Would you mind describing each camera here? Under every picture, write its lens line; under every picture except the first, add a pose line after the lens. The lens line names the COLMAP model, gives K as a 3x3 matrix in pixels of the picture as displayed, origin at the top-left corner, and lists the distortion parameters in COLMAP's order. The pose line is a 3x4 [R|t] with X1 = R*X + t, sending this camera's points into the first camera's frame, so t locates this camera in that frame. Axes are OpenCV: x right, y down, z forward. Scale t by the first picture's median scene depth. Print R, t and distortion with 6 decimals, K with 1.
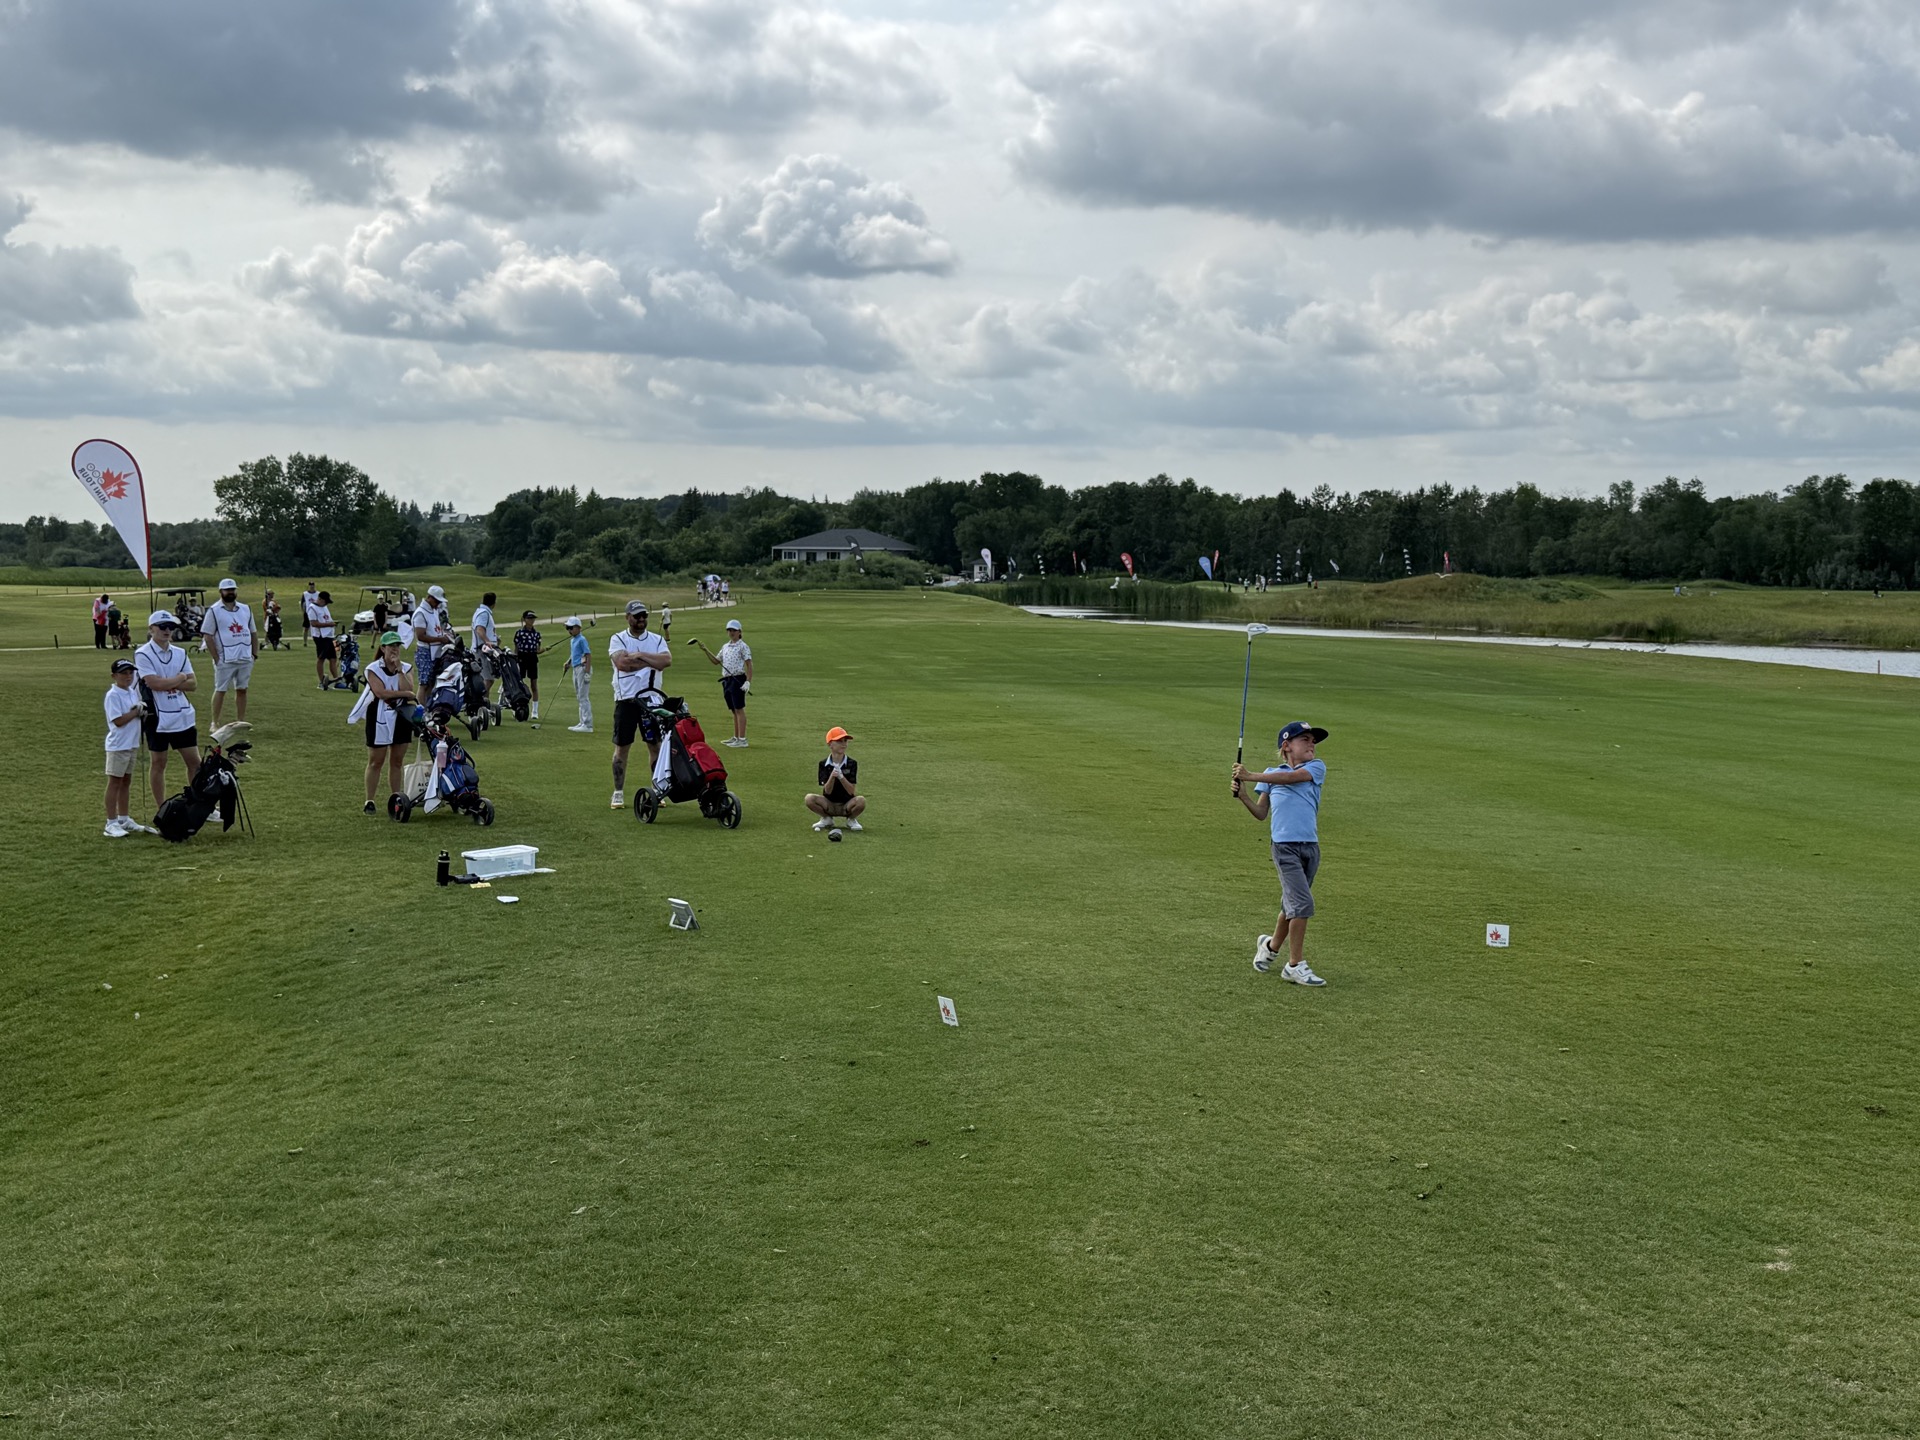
lens RADIAL K [[2116.3, 0, 955.0], [0, 2116.3, 727.5], [0, 0, 1]] dist [0.097547, 0.000000]
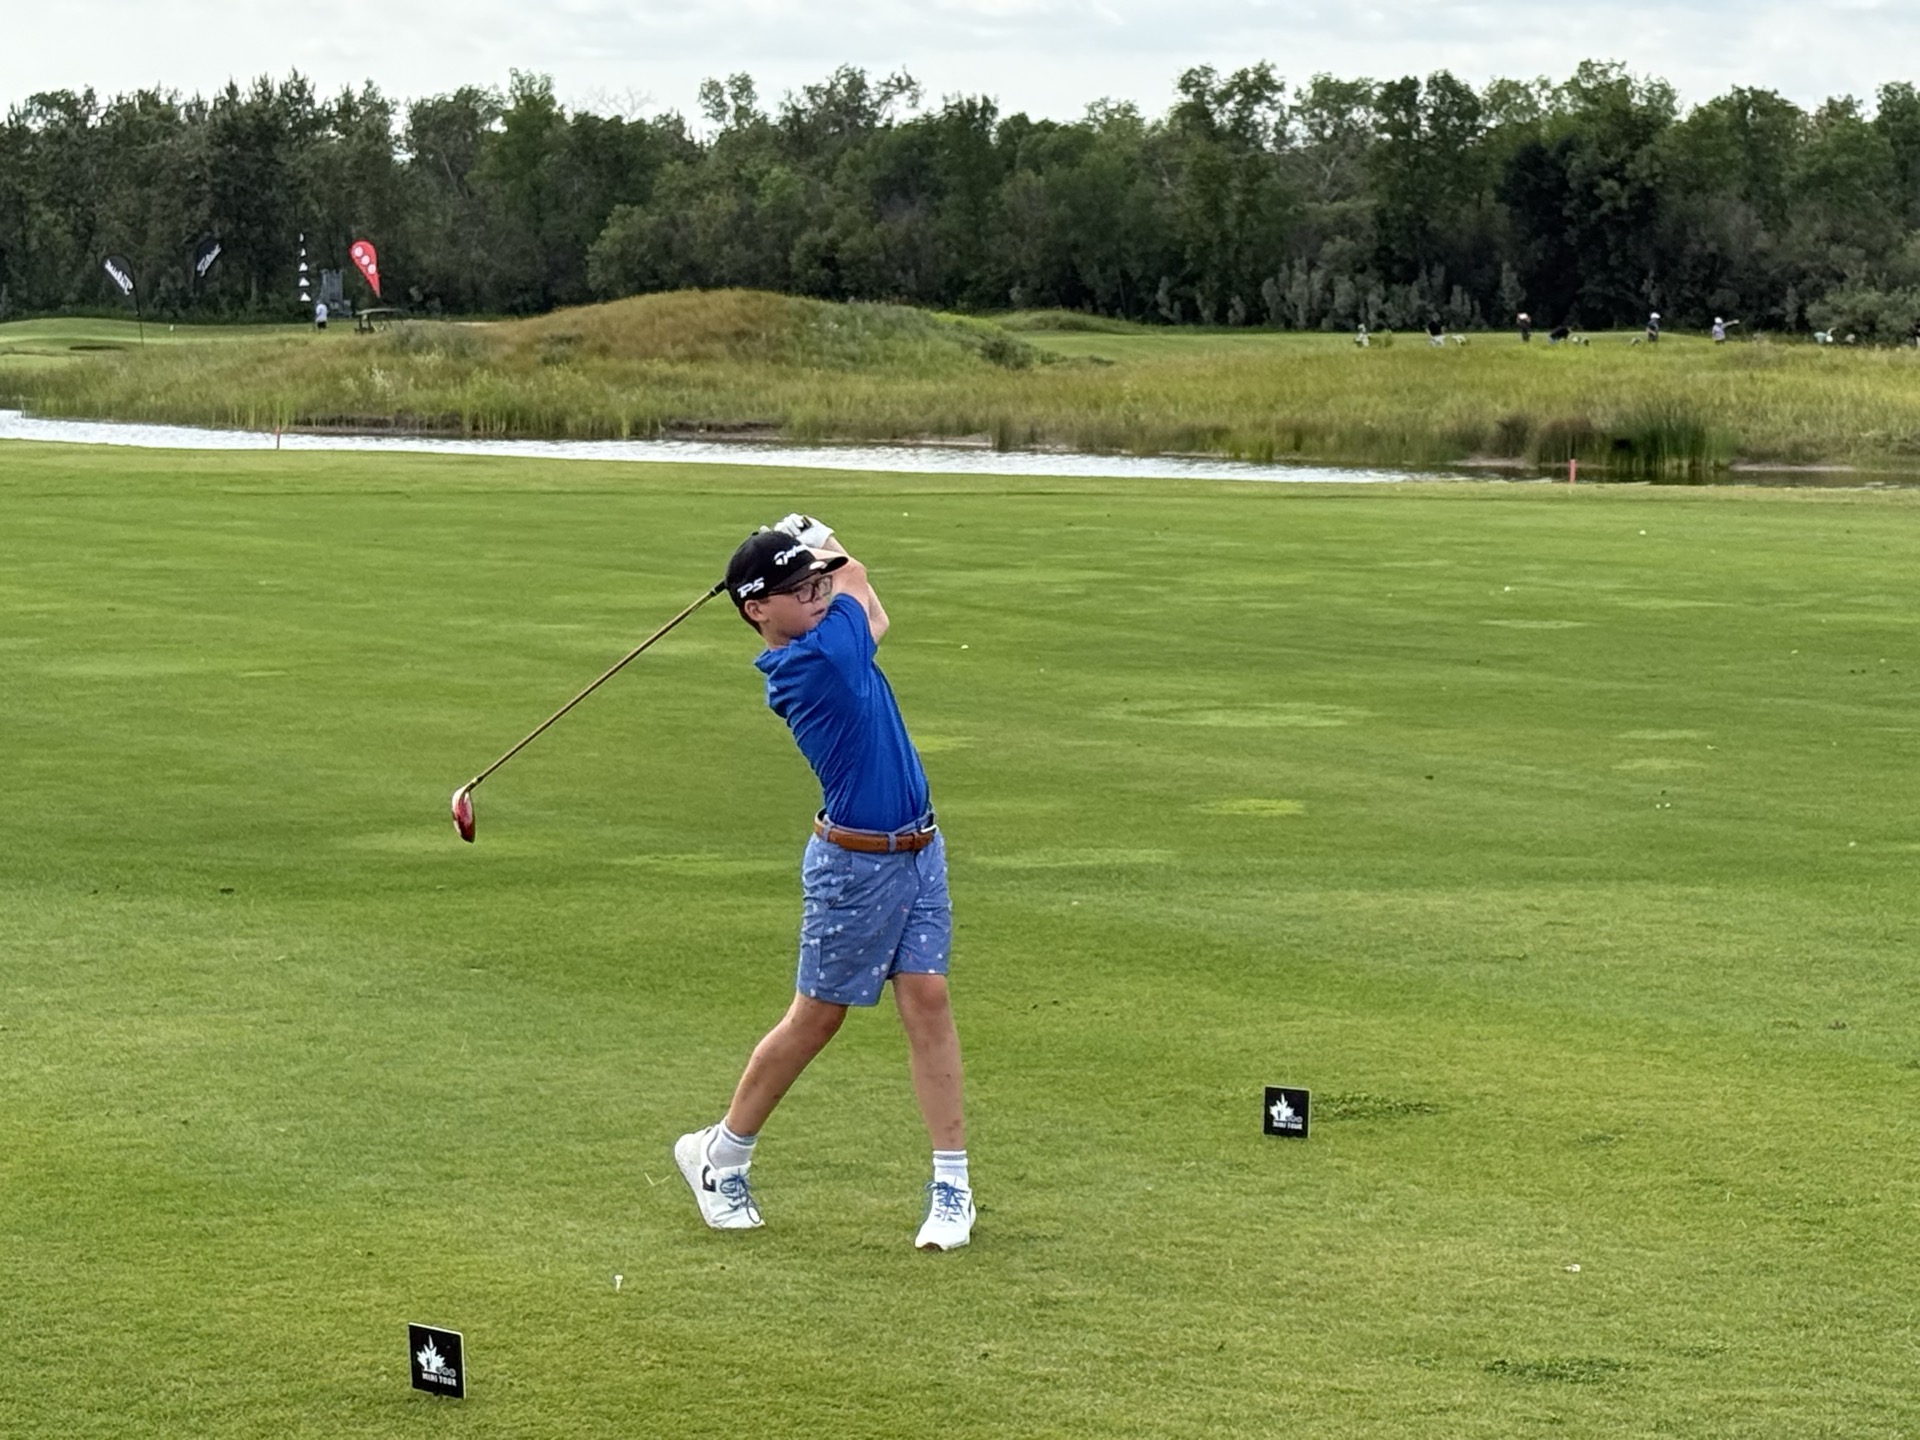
lens RADIAL K [[4910.7, 0, 983.6], [0, 4910.7, 666.3], [0, 0, 1]] dist [0.160259, 0.000000]
pose [[0.905852, -0.040858, 0.421620, -0.056783], [0.040733, 0.999127, 0.009306, -0.009296], [-0.421632, 0.008744, 0.906725, 0.140673]]
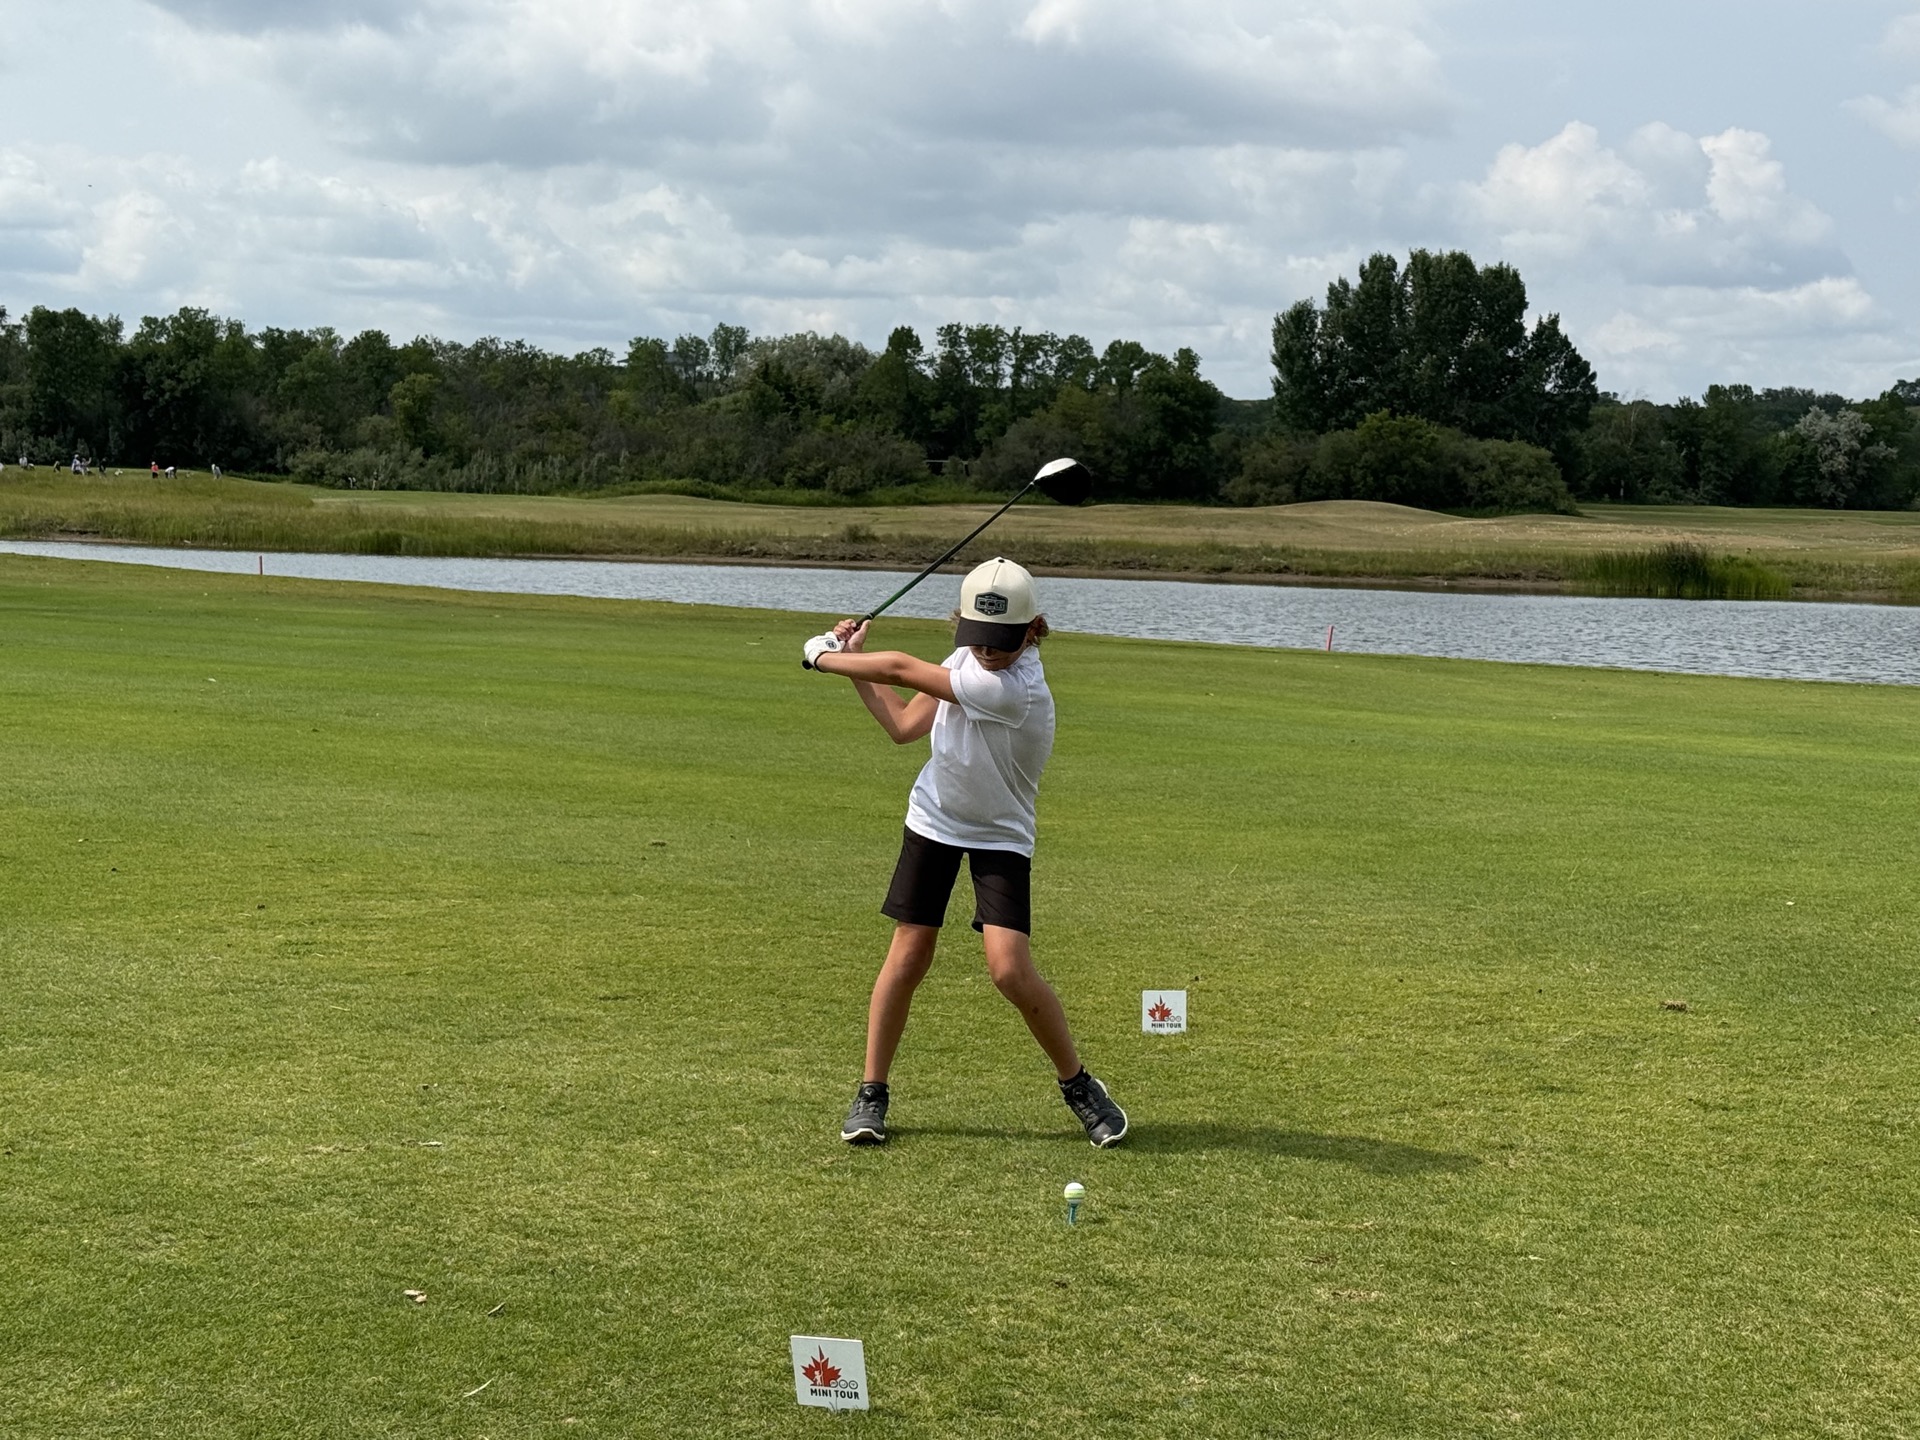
lens RADIAL K [[3093.4, 0, 952.0], [0, 3093.4, 735.0], [0, 0, 1]] dist [0.148160, 0.000000]
pose [[0.762977, -0.041859, 0.645069, -0.013299], [0.028077, 0.999105, 0.031622, 0.000227], [-0.645815, -0.006015, 0.763470, 0.022748]]
